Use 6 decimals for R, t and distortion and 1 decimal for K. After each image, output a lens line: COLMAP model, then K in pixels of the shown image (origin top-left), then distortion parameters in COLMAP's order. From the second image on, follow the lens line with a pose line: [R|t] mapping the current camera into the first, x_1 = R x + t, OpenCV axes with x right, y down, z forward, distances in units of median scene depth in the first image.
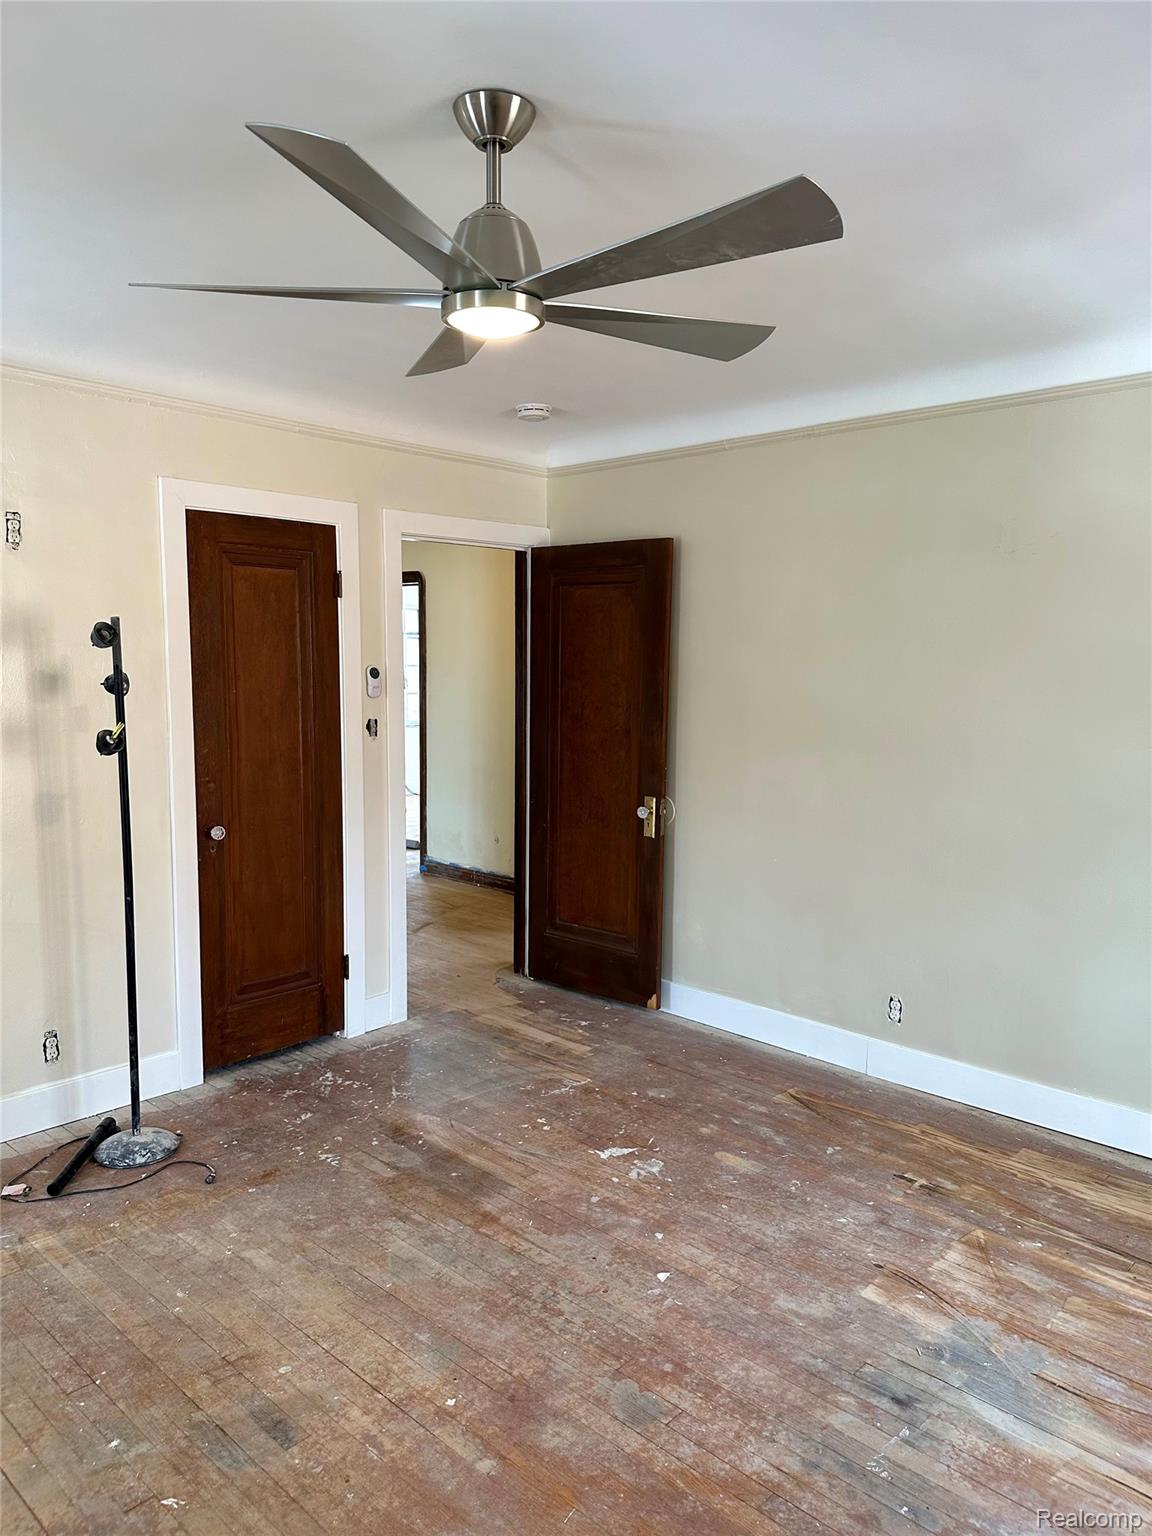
lens RADIAL K [[1090.5, 0, 560.9], [0, 1090.5, 772.6], [0, 0, 1]] dist [0.070863, -0.077720]
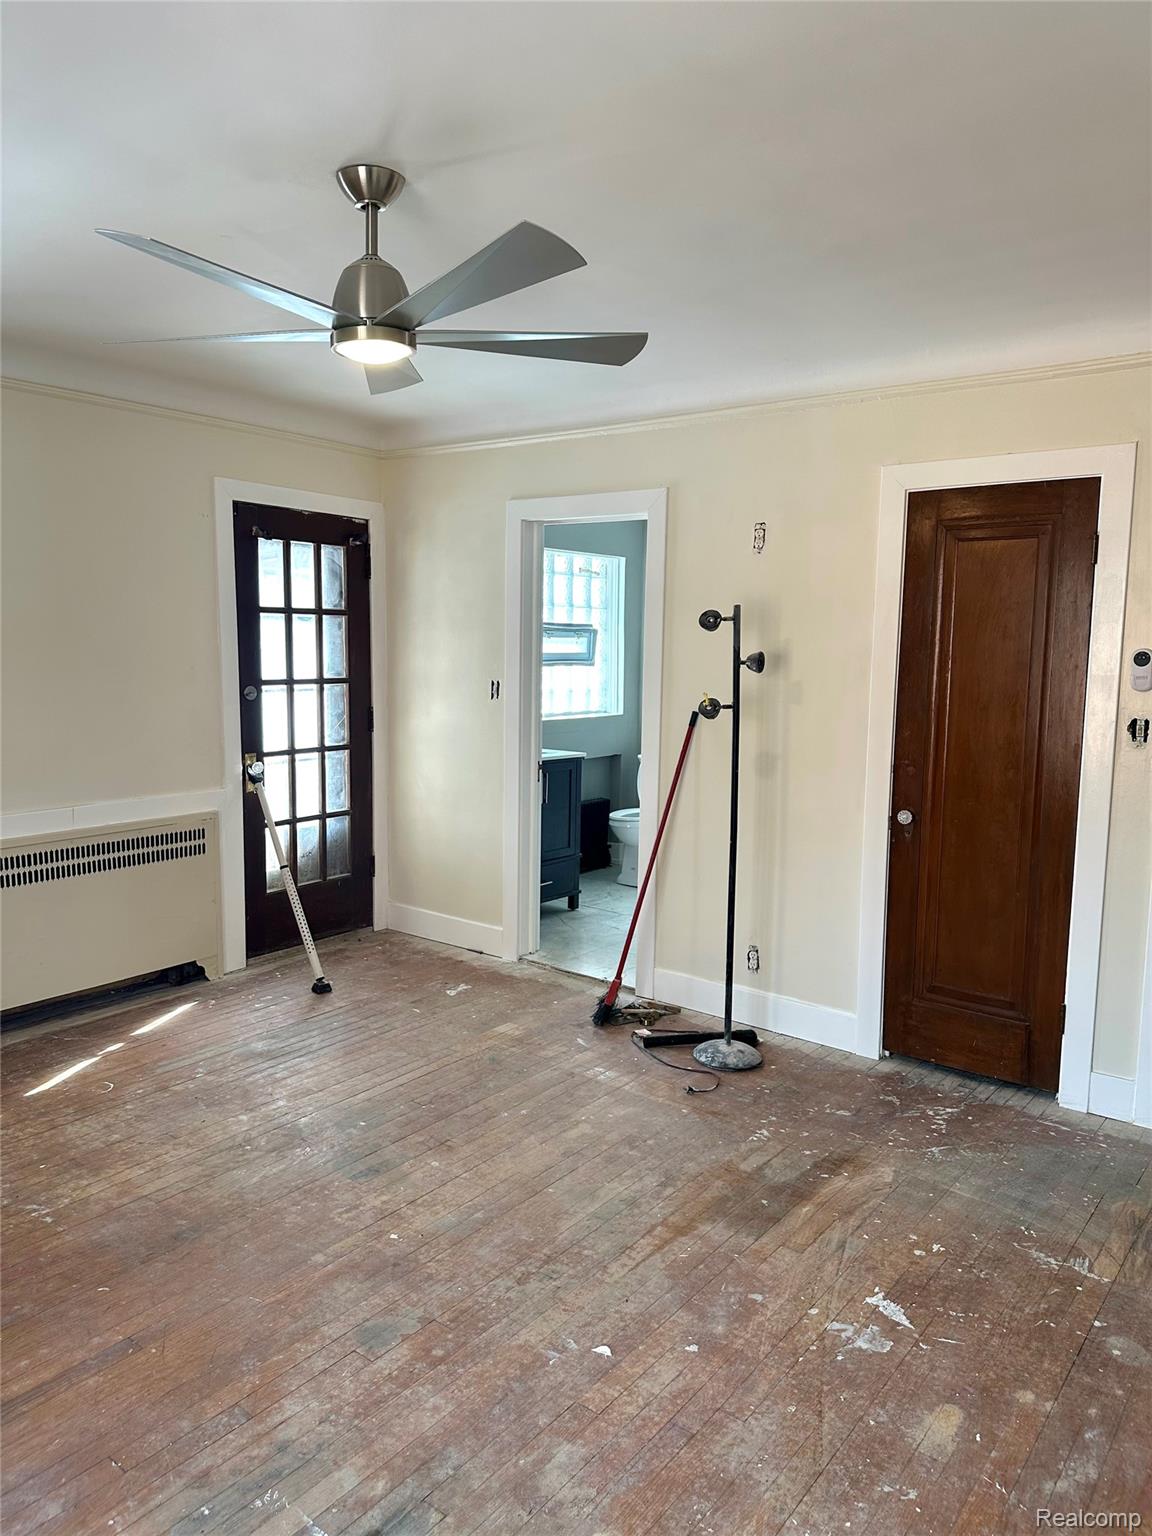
lens RADIAL K [[1090.5, 0, 569.1], [0, 1090.5, 763.4], [0, 0, 1]] dist [0.070863, -0.077720]
pose [[0.095671, 0.105324, -0.989825, 0.742533], [-0.115880, 0.988804, 0.094015, -0.059792], [0.988645, 0.105707, 0.106805, 0.695330]]
